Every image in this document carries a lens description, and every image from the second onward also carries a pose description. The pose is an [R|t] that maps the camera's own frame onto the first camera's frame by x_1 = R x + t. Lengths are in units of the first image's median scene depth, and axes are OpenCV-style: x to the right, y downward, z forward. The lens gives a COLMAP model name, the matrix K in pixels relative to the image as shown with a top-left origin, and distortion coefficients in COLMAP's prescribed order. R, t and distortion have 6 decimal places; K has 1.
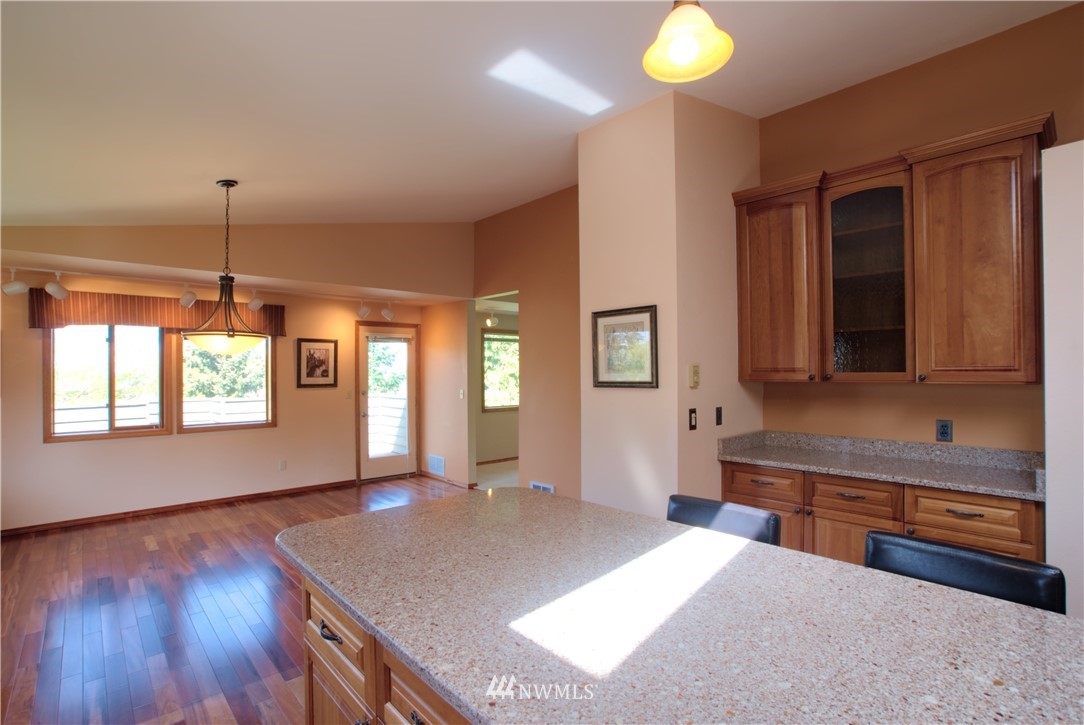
lens RADIAL K [[521.7, 0, 535.5], [0, 521.7, 368.1], [0, 0, 1]] dist [-0.047311, 0.000092]
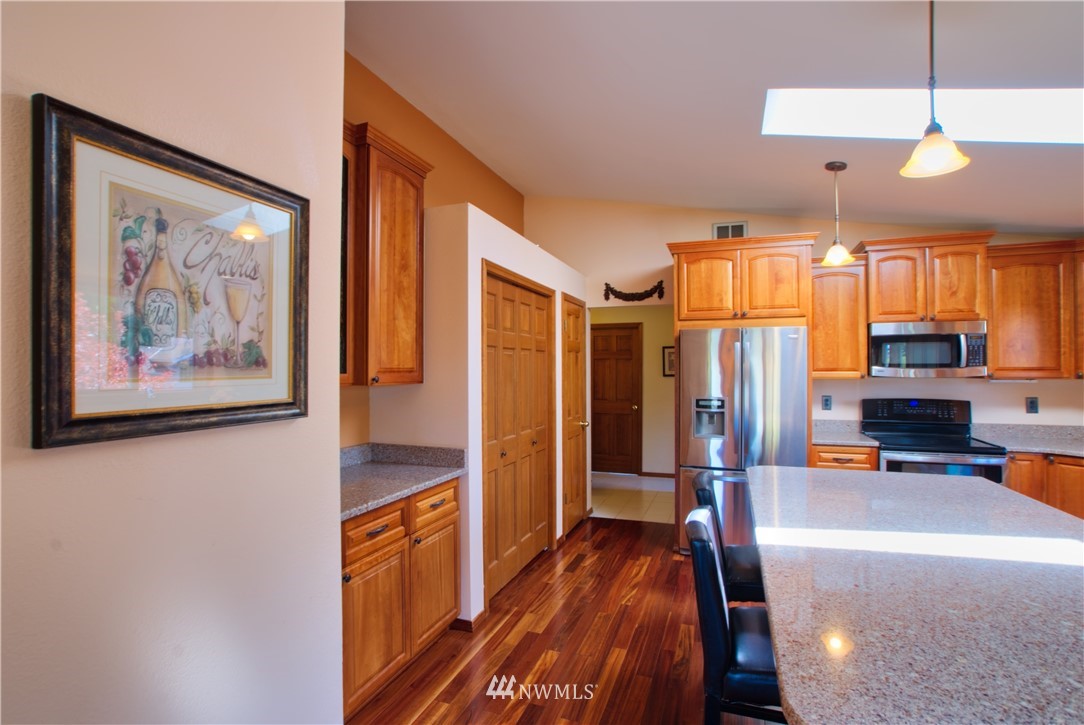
lens RADIAL K [[524.4, 0, 539.3], [0, 524.4, 365.4], [0, 0, 1]] dist [-0.045988, 0.020618]
pose [[-0.466385, 0.012871, 0.884488, -0.102163], [0.001129, 0.999902, -0.013955, 0.003527], [-0.884581, -0.005510, -0.466354, 0.558000]]
